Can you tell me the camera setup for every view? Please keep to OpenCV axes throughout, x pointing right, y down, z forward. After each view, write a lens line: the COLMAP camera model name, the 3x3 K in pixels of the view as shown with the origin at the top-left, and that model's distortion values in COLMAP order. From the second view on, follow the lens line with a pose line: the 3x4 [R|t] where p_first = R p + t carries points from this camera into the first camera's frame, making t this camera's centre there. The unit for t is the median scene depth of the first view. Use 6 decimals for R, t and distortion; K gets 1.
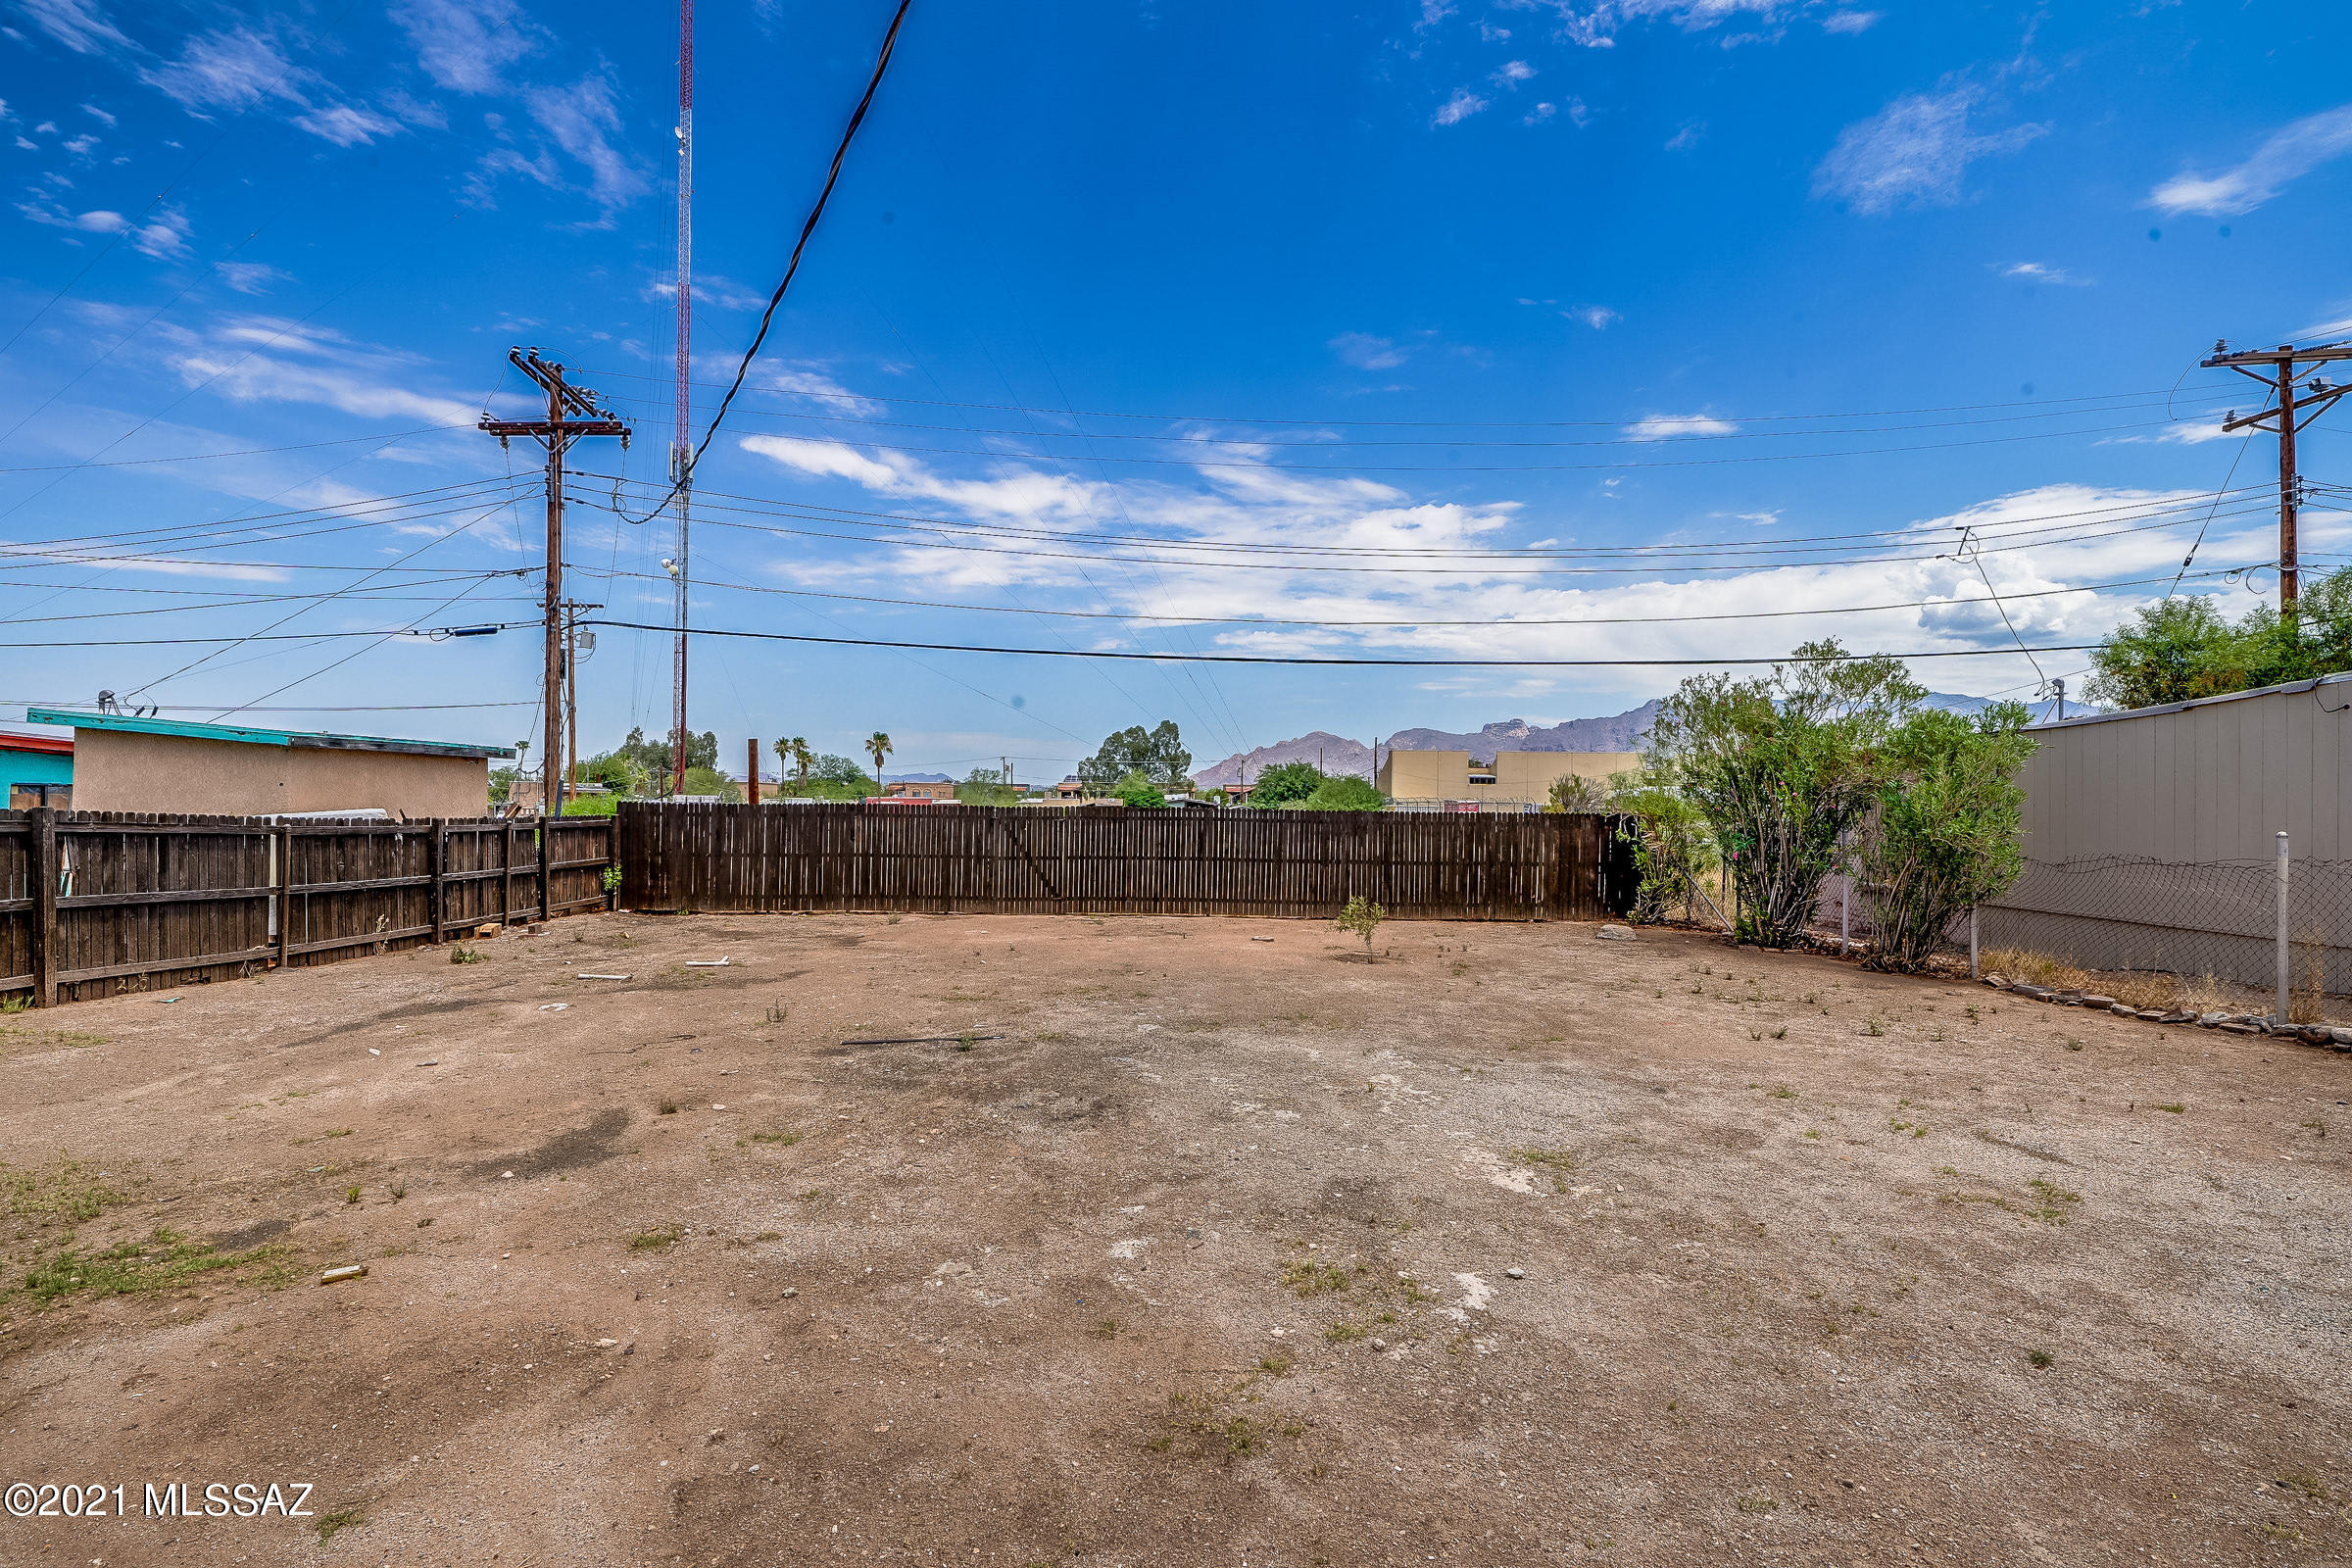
lens RADIAL K [[1078.0, 0, 1178.8], [0, 1078.0, 810.3], [0, 0, 1]] dist [0.001062, 0.000382]
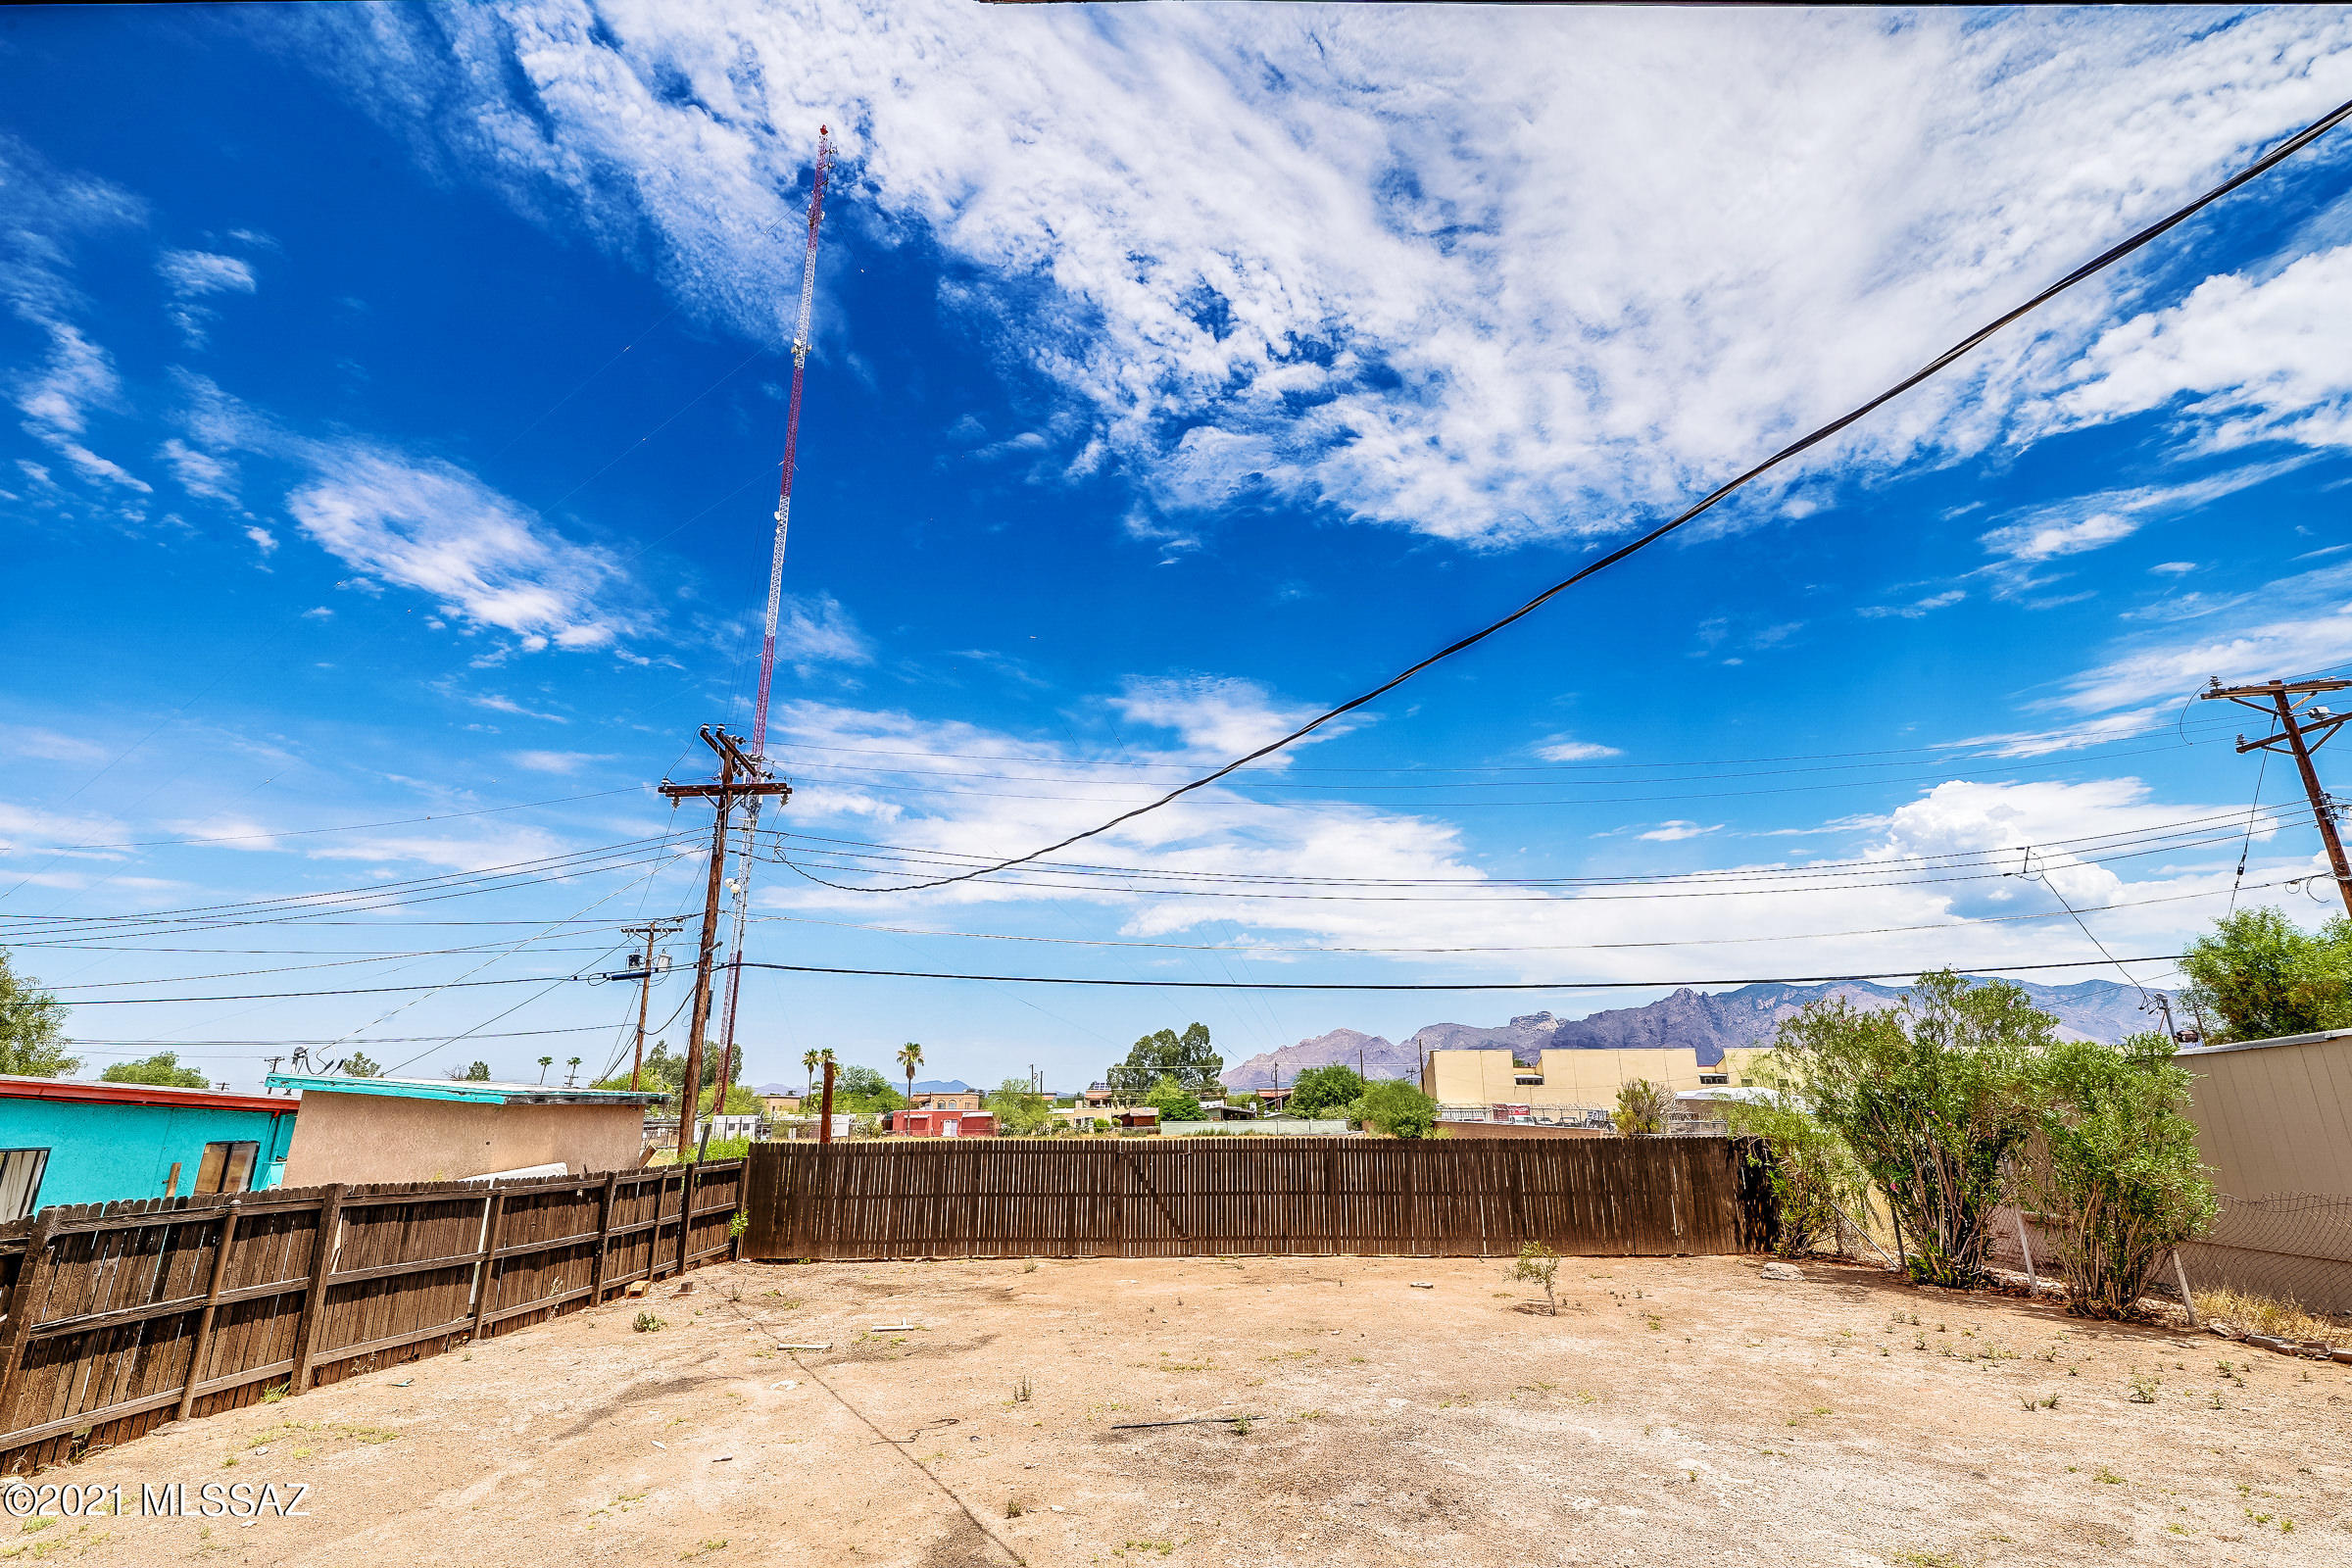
lens RADIAL K [[1078.1, 0, 1176.0], [0, 1078.1, 784.0], [0, 0, 1]] dist [0.002457, 0.000139]
pose [[0.999651, -0.022131, -0.014431, -0.100600], [0.016918, 0.955719, -0.293794, -0.026091], [0.020294, 0.293447, 0.955760, -0.058022]]
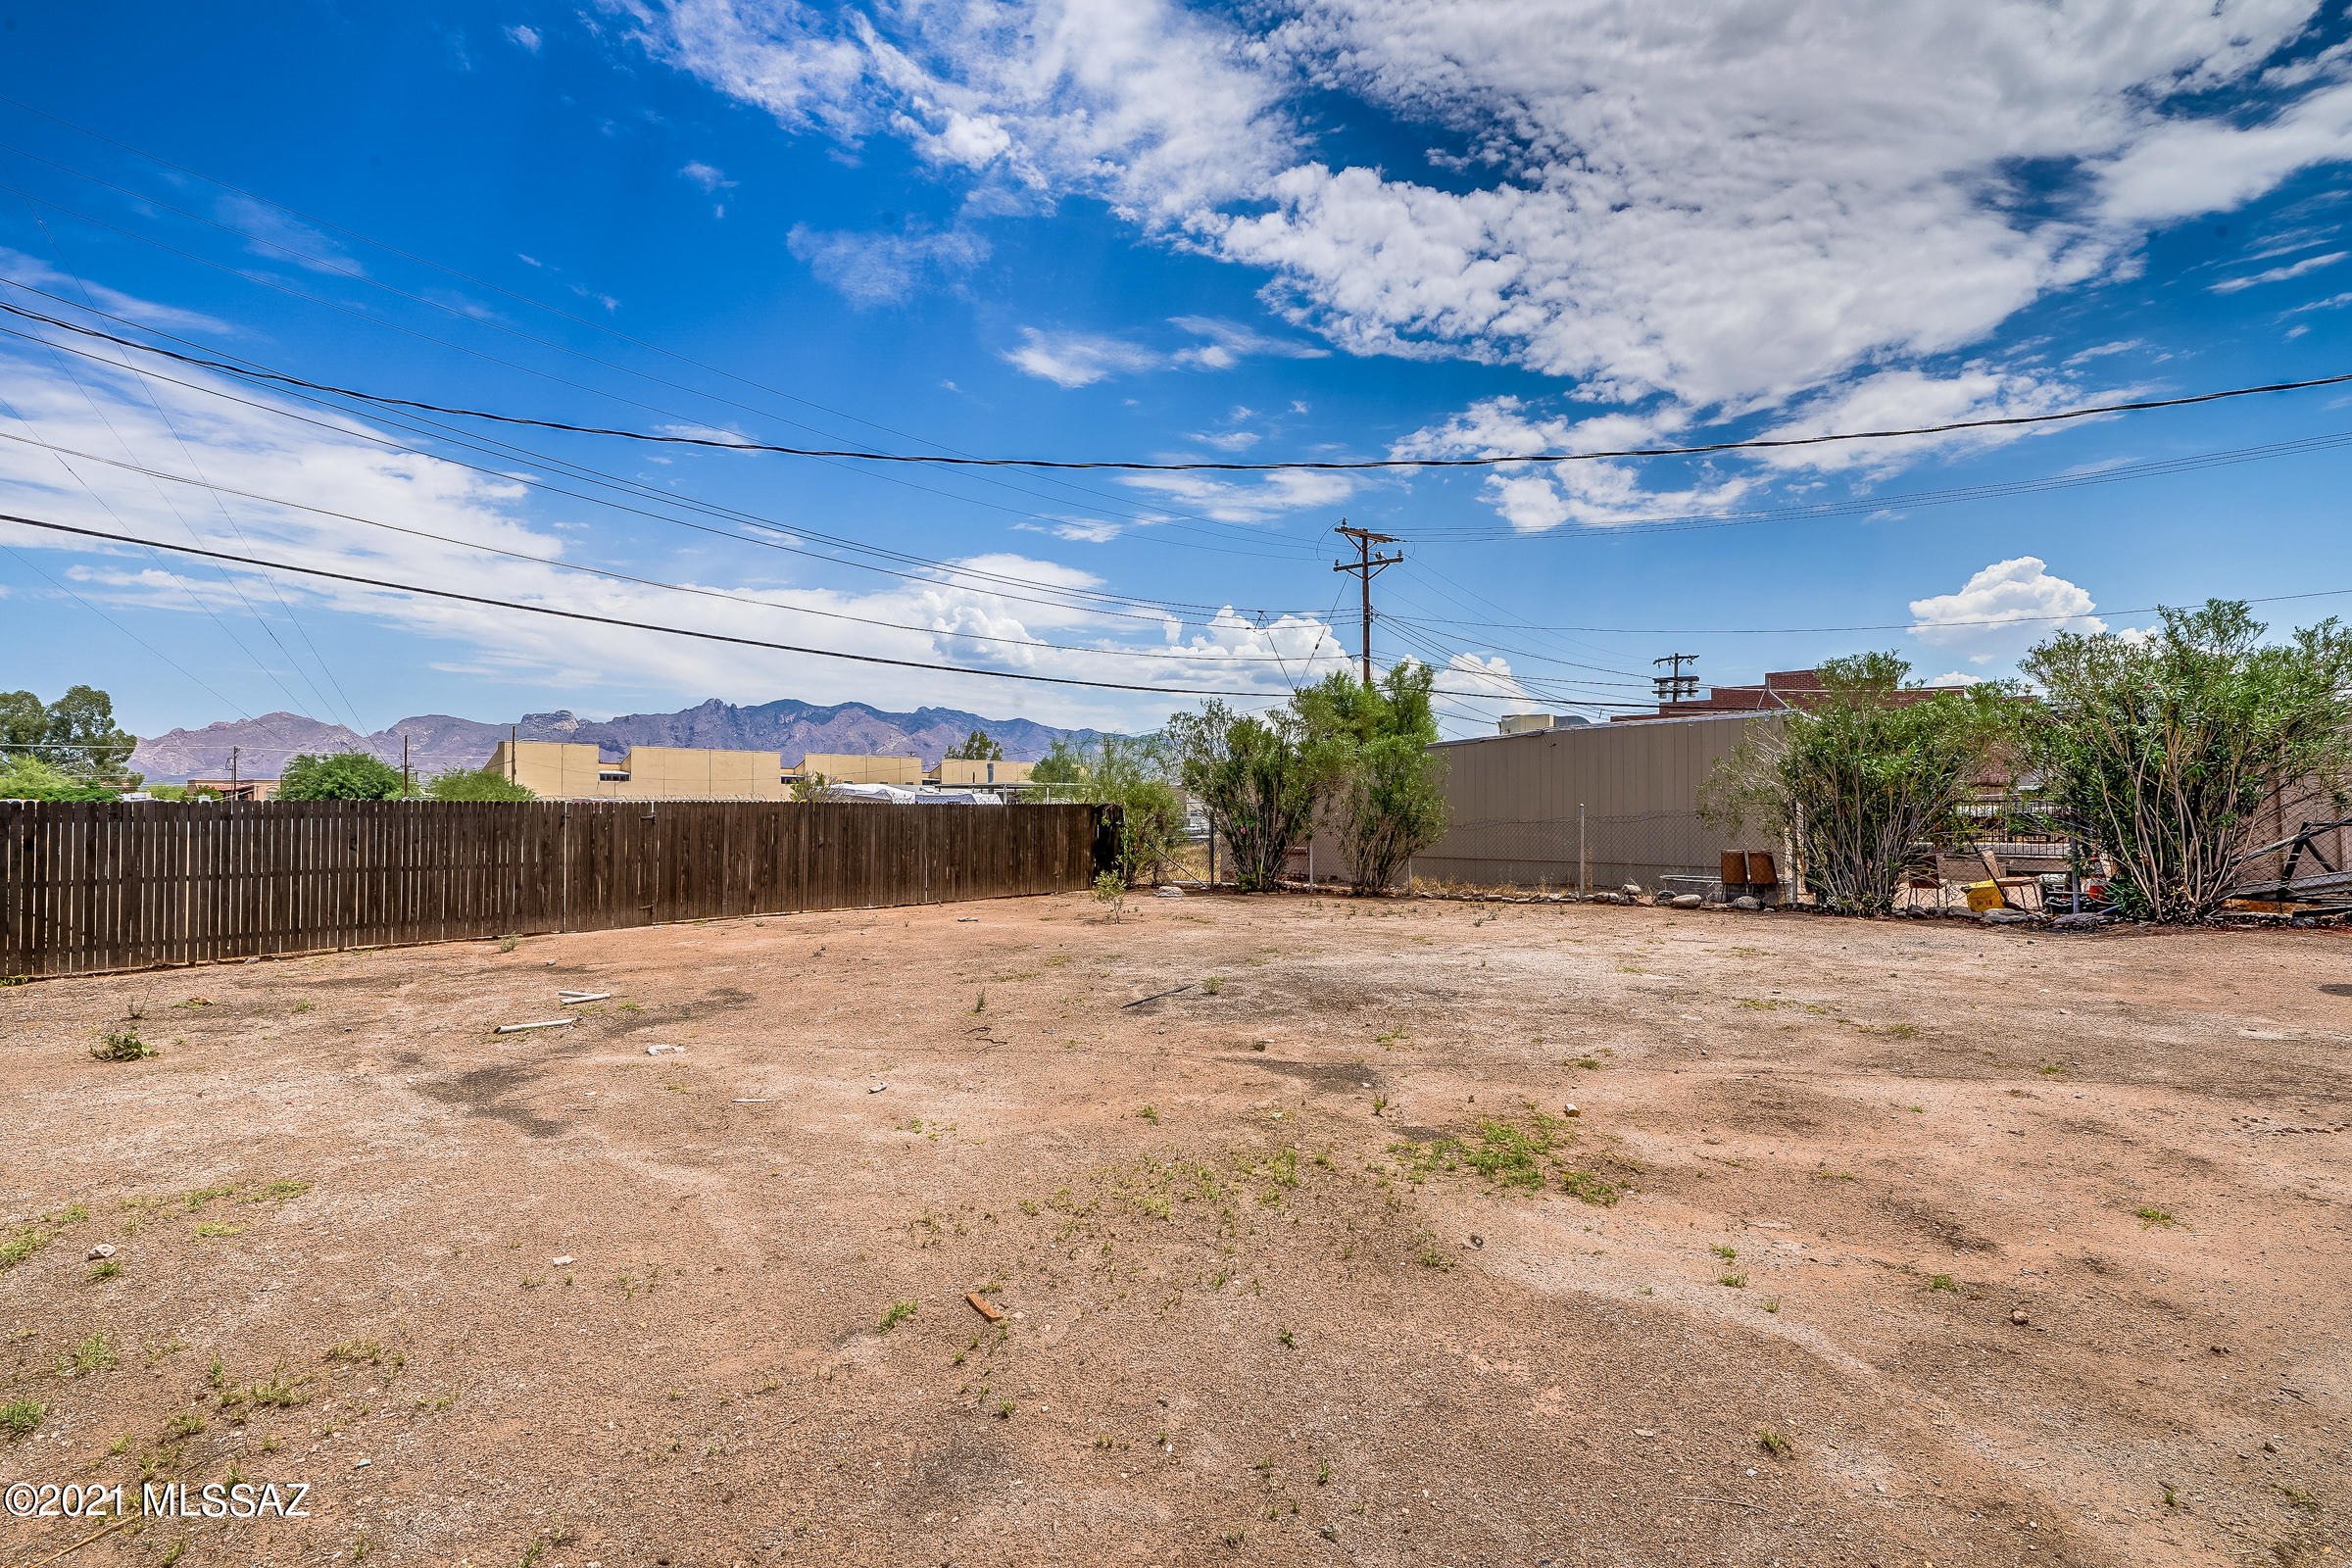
lens RADIAL K [[1060.3, 0, 1220.9], [0, 1060.3, 786.4], [0, 0, 1]] dist [-0.000889, -0.000147]
pose [[0.650564, 0.002781, 0.759446, -0.475387], [0.013318, 0.999798, -0.015069, 0.004209], [-0.759334, 0.019917, 0.650396, 0.097348]]
